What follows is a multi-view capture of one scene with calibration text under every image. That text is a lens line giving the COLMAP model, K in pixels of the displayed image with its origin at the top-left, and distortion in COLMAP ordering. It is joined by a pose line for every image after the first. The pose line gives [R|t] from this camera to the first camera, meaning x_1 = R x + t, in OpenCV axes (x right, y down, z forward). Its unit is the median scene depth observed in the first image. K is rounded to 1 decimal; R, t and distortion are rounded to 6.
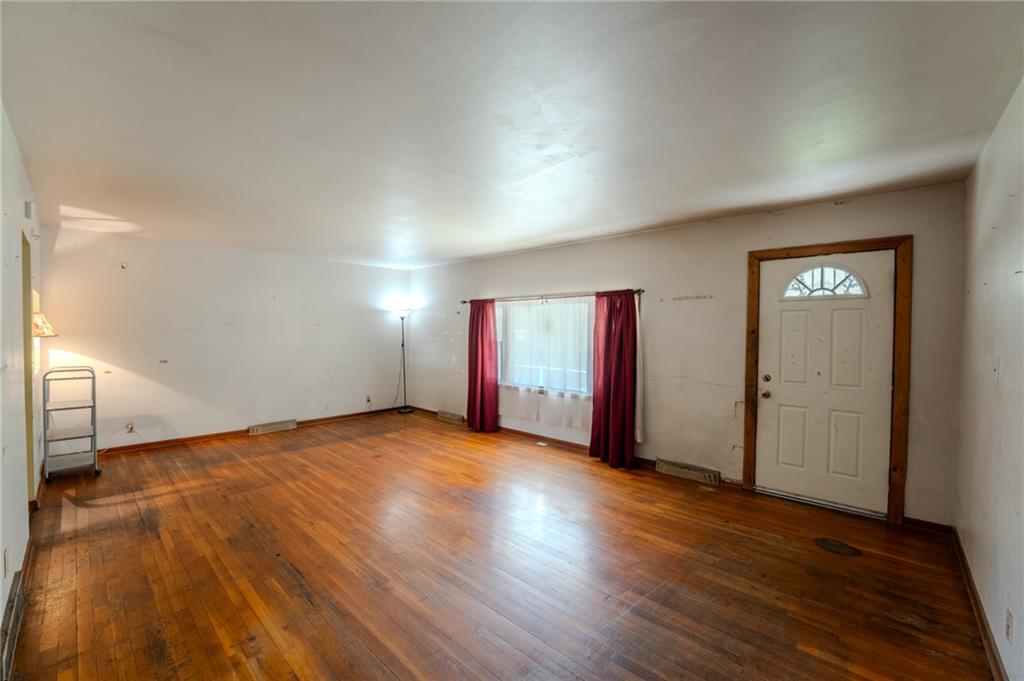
lens RADIAL K [[414.1, 0, 508.8], [0, 414.1, 339.5], [0, 0, 1]] dist [-0.034765, 0.005412]
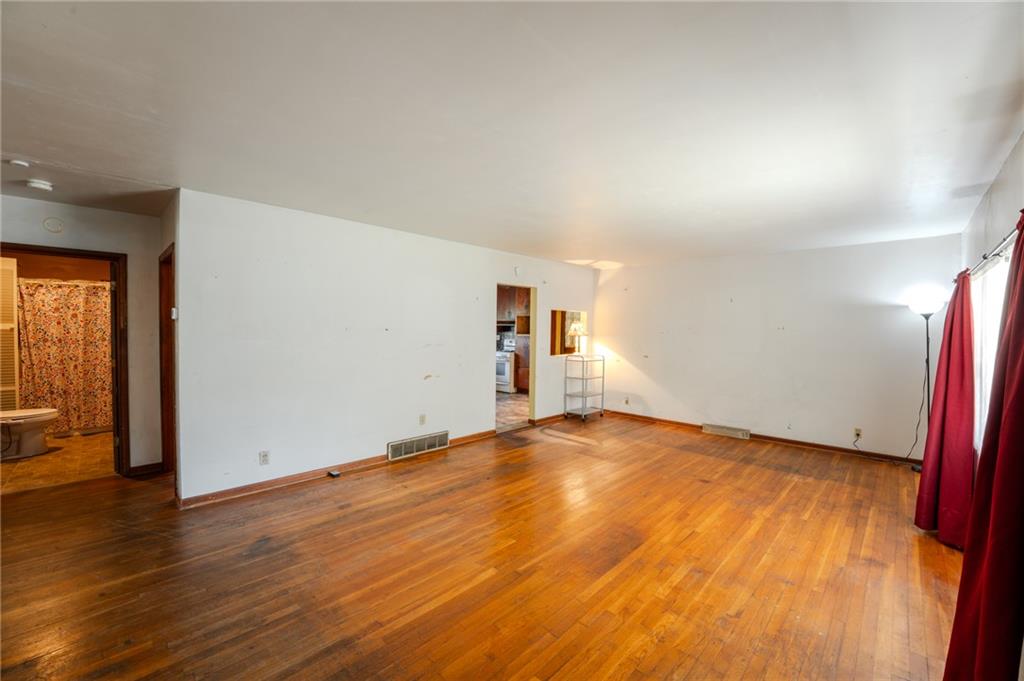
lens RADIAL K [[414.1, 0, 508.8], [0, 414.1, 339.5], [0, 0, 1]] dist [-0.034765, 0.005412]
pose [[-0.025809, 0.015551, -0.999546, 0.538621], [-0.033751, 0.999295, 0.016419, -0.008523], [0.999097, 0.034160, -0.025266, 0.617140]]
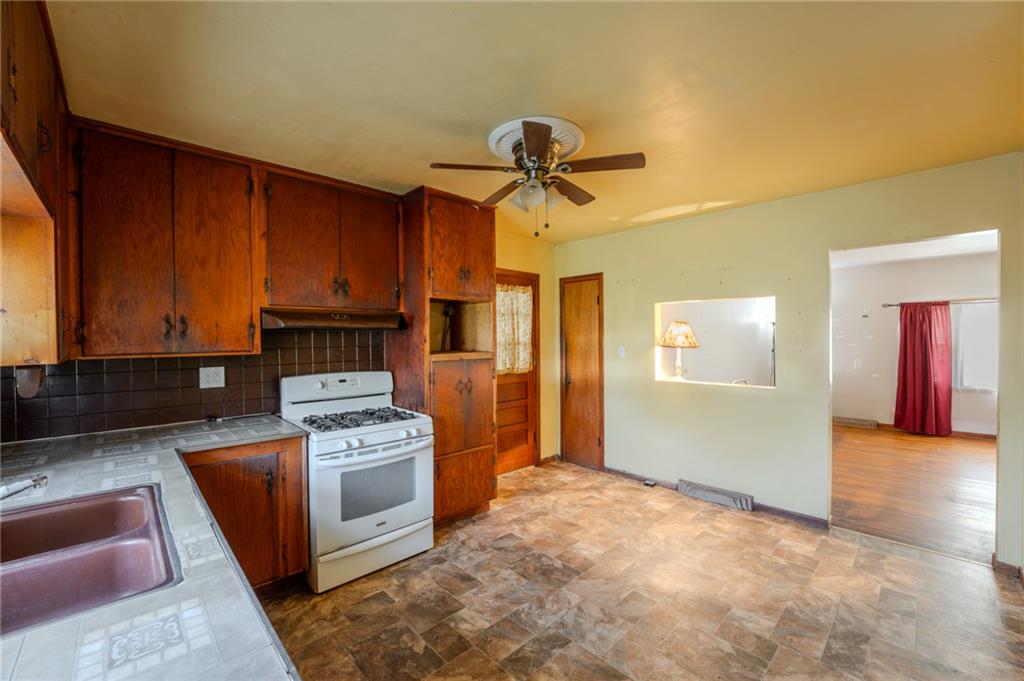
lens RADIAL K [[414.1, 0, 508.8], [0, 414.1, 339.5], [0, 0, 1]] dist [-0.034765, 0.005412]
pose [[0.997867, -0.018830, -0.062509, -1.309689], [0.018265, 0.999787, -0.009613, -0.021021], [0.062676, 0.008451, 0.997998, -0.055191]]
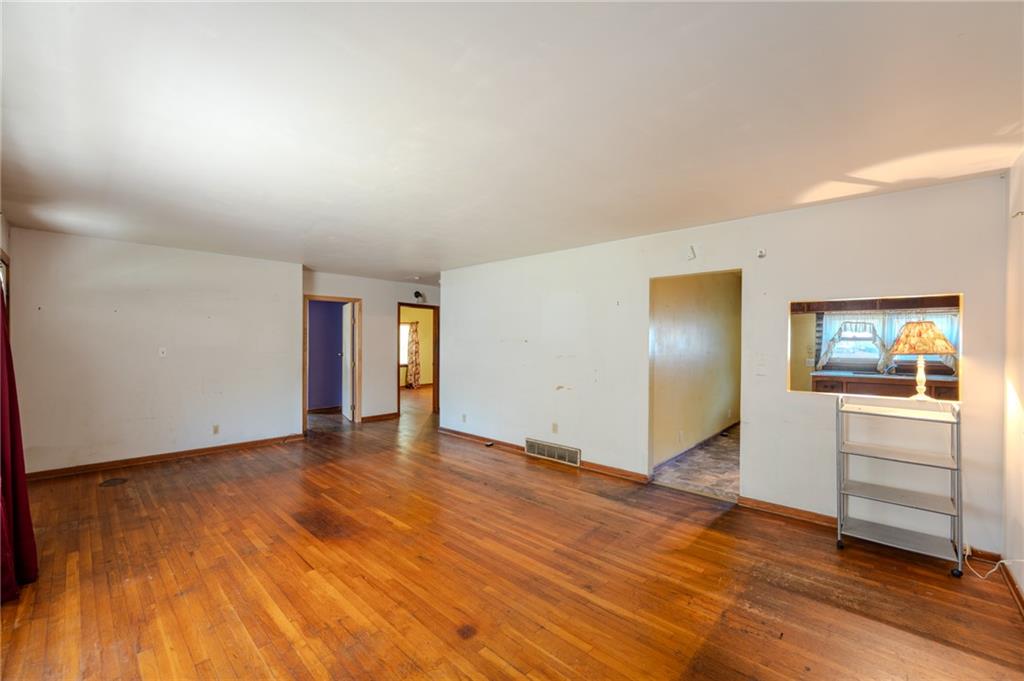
lens RADIAL K [[414.1, 0, 508.8], [0, 414.1, 339.5], [0, 0, 1]] dist [-0.034765, 0.005412]
pose [[-0.999886, -0.014771, 0.003265, -0.366799], [-0.014703, 0.999690, 0.020117, -0.032406], [-0.003561, 0.020067, -0.999792, 1.444691]]
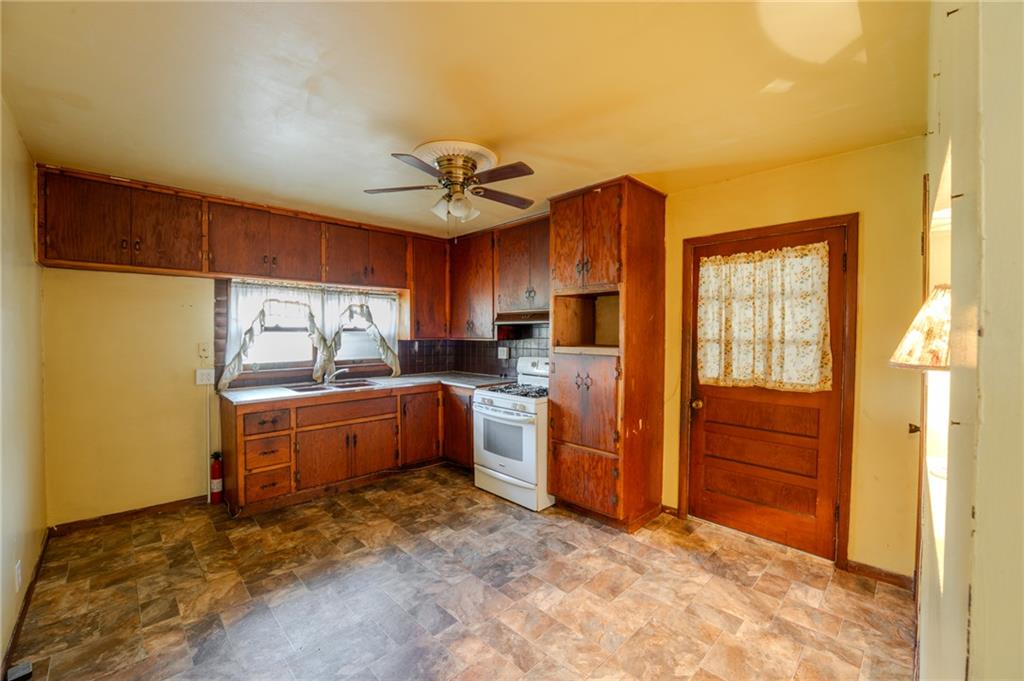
lens RADIAL K [[413.0, 0, 511.0], [0, 413.0, 358.2], [0, 0, 1]] dist [-0.036163, 0.000382]
pose [[-0.039562, 0.059652, -0.997435, -0.744797], [-0.020236, 0.997964, 0.060486, -0.026036], [0.999012, 0.022577, -0.038274, 0.557240]]
